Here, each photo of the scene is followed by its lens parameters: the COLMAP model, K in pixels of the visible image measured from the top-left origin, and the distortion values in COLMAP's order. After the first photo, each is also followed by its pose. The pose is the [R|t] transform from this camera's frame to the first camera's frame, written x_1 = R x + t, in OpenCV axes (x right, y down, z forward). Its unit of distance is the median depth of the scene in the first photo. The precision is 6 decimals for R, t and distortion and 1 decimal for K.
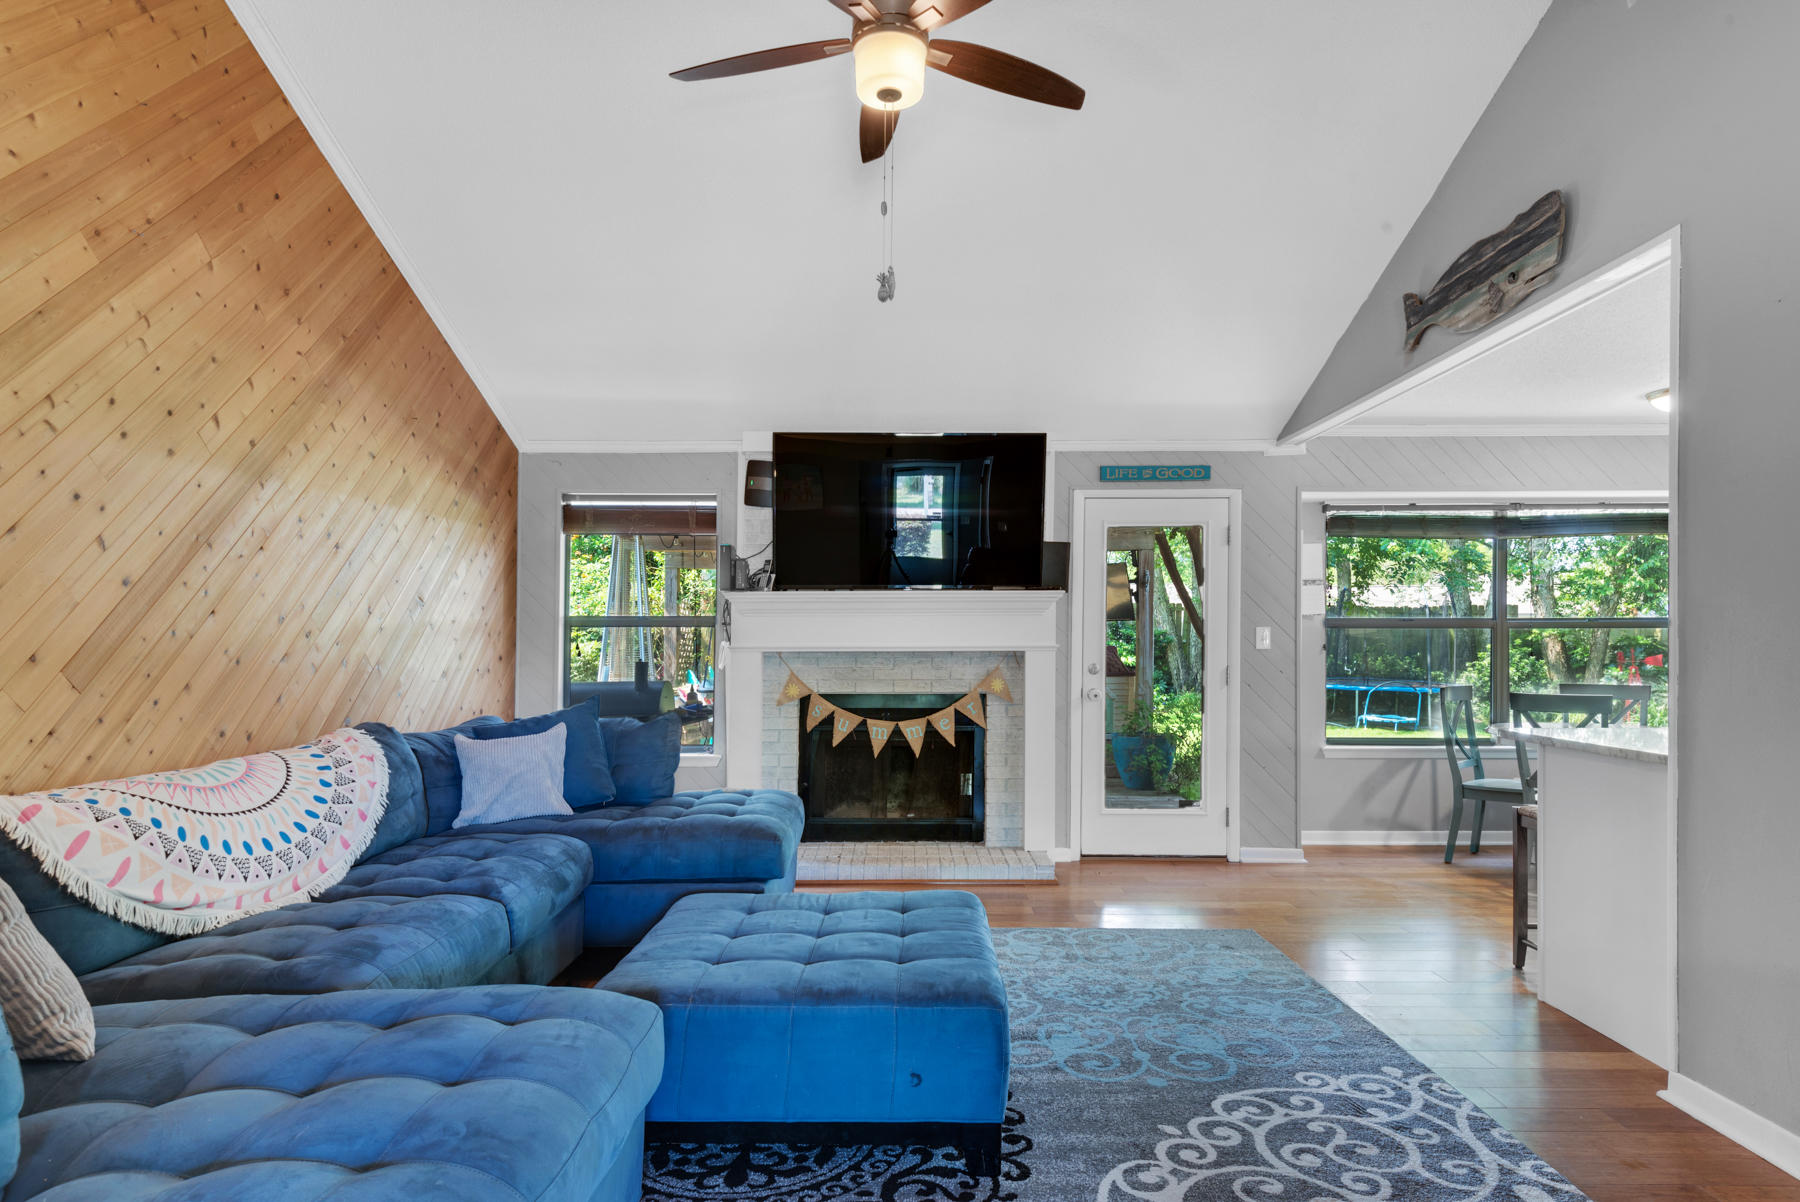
lens RADIAL K [[971.1, 0, 889.5], [0, 971.1, 641.0], [0, 0, 1]] dist [0.025437, -0.003177]
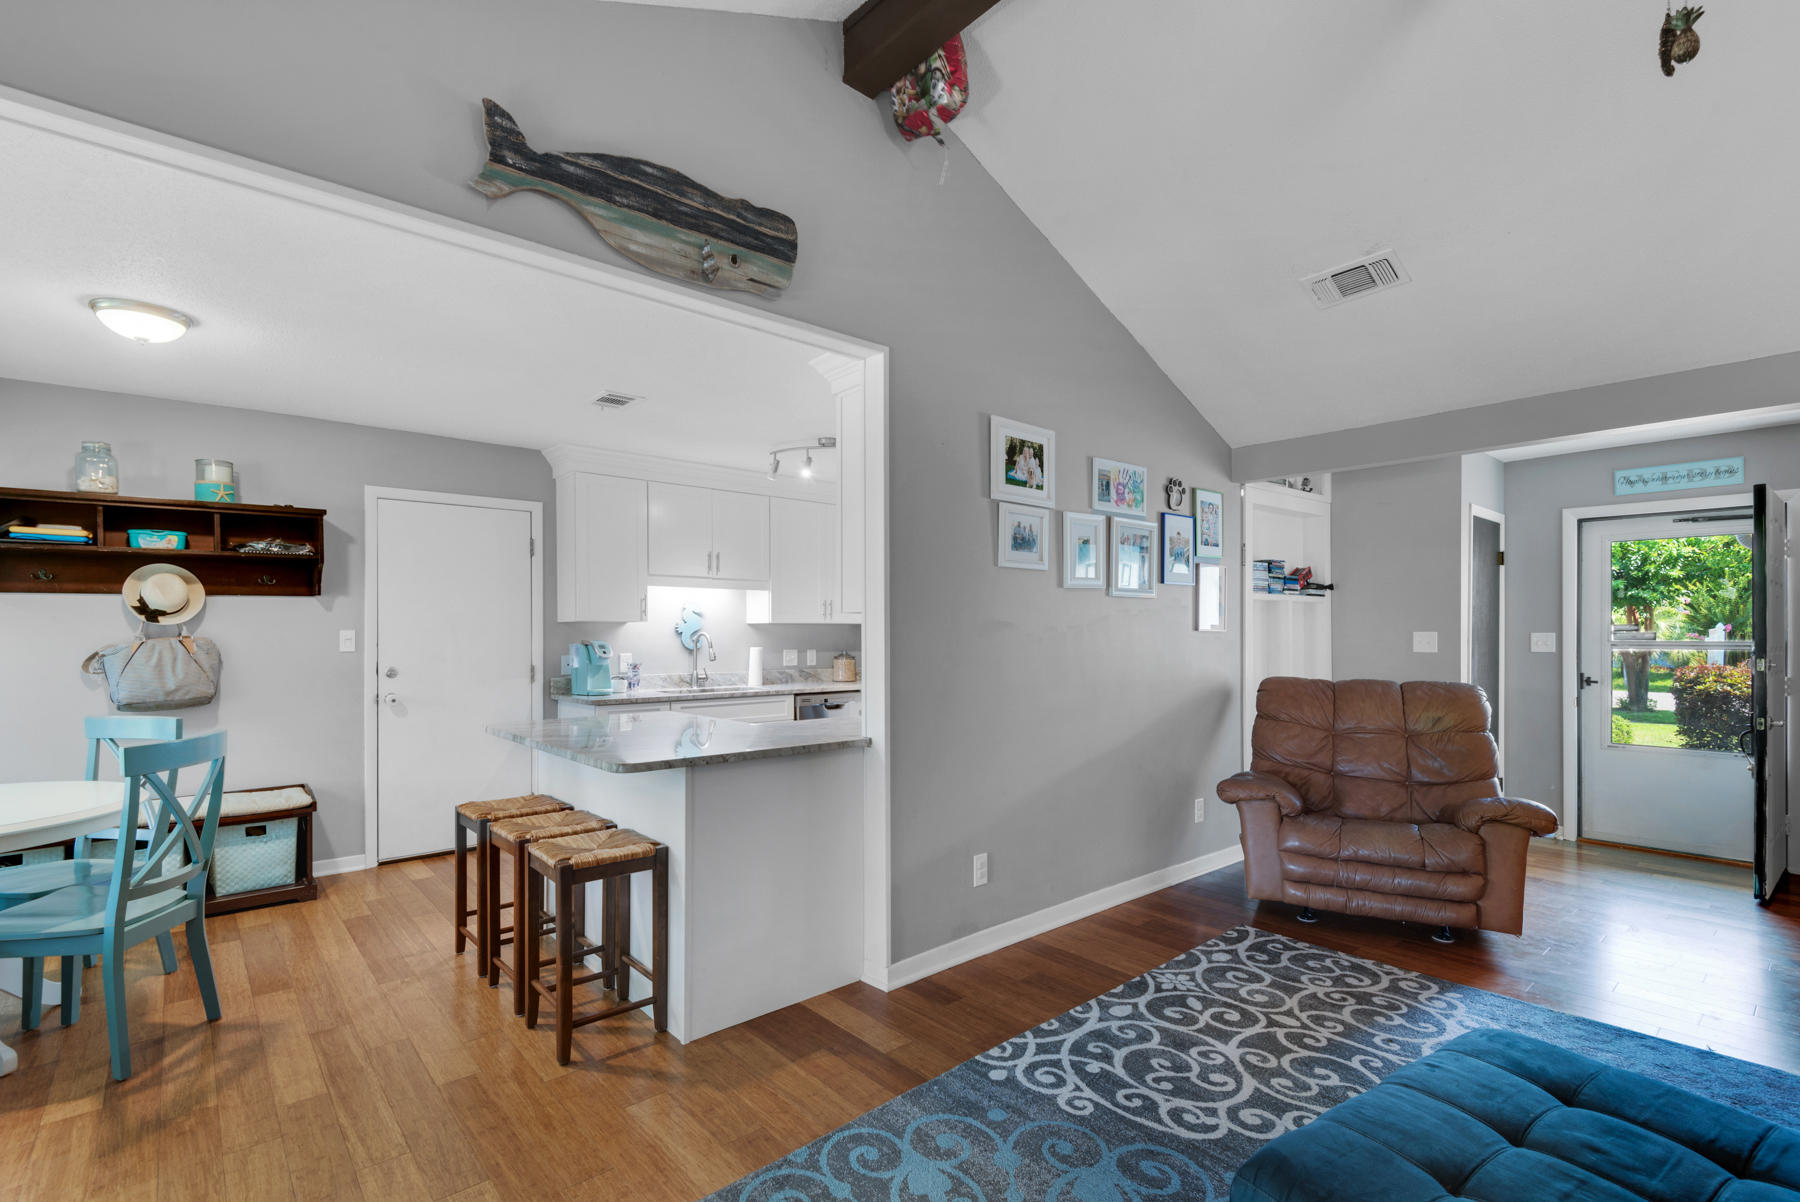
lens RADIAL K [[838.3, 0, 913.3], [0, 838.3, 639.7], [0, 0, 1]] dist [0.034650, -0.002582]
pose [[-0.684013, -0.005418, 0.729450, -0.037615], [0.001104, 0.999964, 0.008461, -0.013476], [-0.729469, 0.006593, -0.683982, 0.887863]]
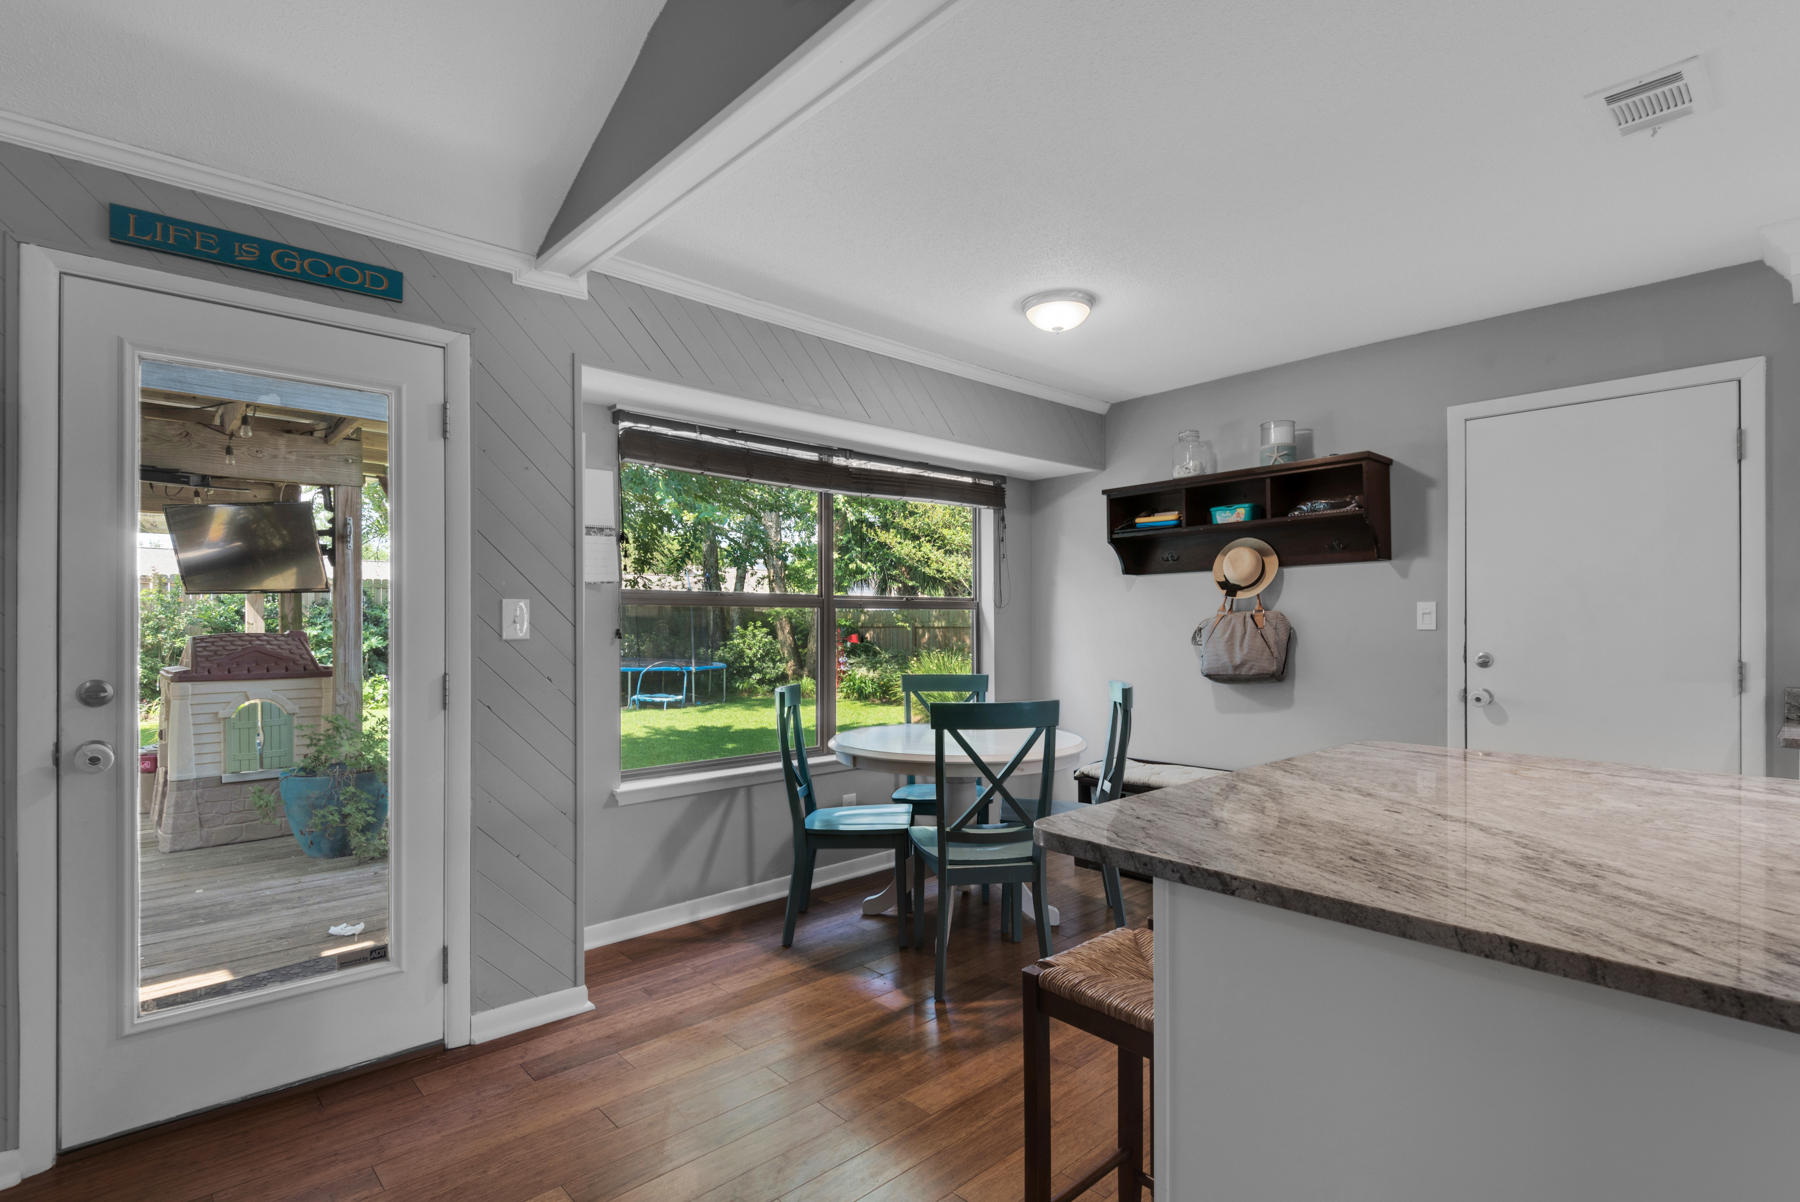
lens RADIAL K [[871.5, 0, 902.7], [0, 871.5, 626.6], [0, 0, 1]] dist [0.009455, -0.004618]
pose [[0.724969, -0.004591, 0.688767, 0.212027], [0.001175, 0.999985, 0.005428, -0.001608], [-0.688781, -0.003126, 0.724963, 0.515236]]
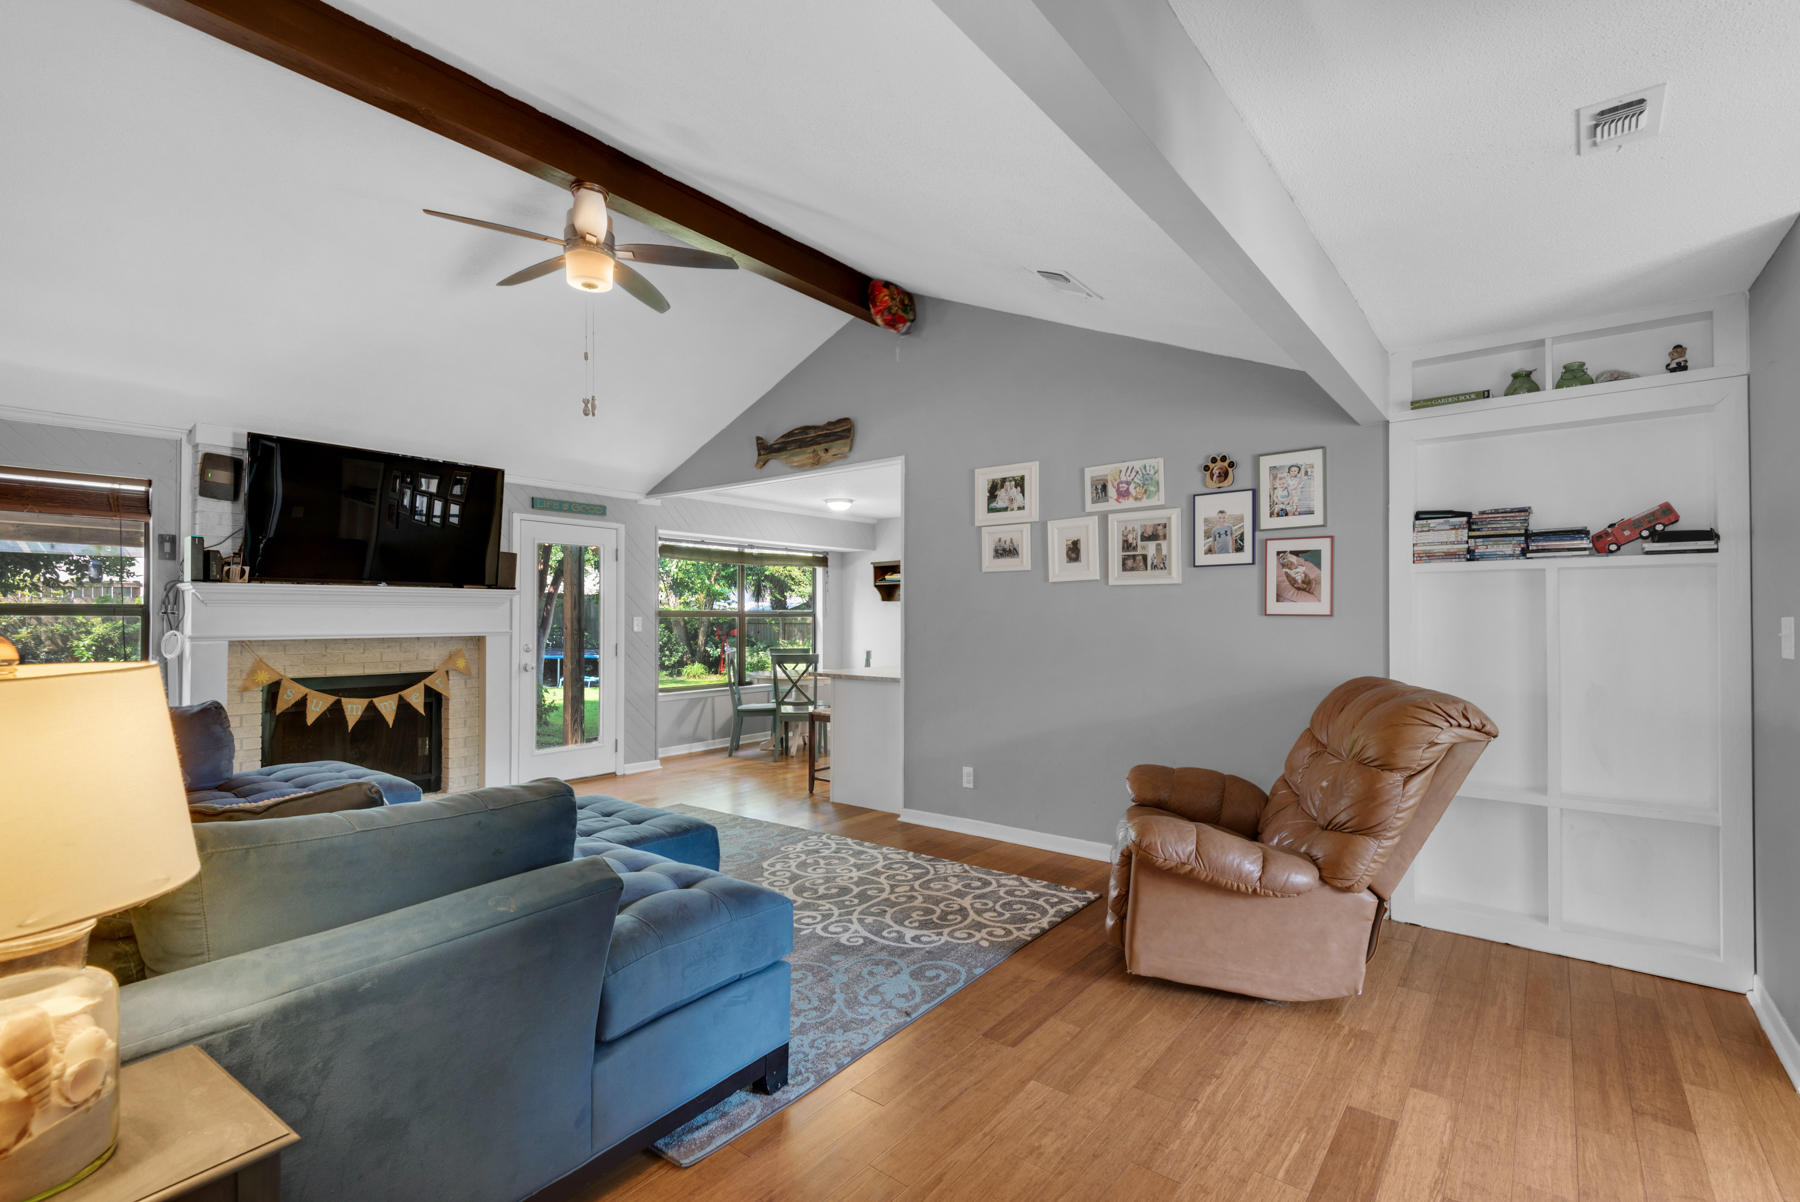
lens RADIAL K [[838.3, 0, 892.1], [0, 838.3, 629.3], [0, 0, 1]] dist [0.034650, -0.002582]
pose [[0.616949, -0.010635, 0.786931, -0.413328], [0.000342, 0.999912, 0.013245, -0.013012], [-0.787003, -0.007902, 0.616899, -0.118907]]
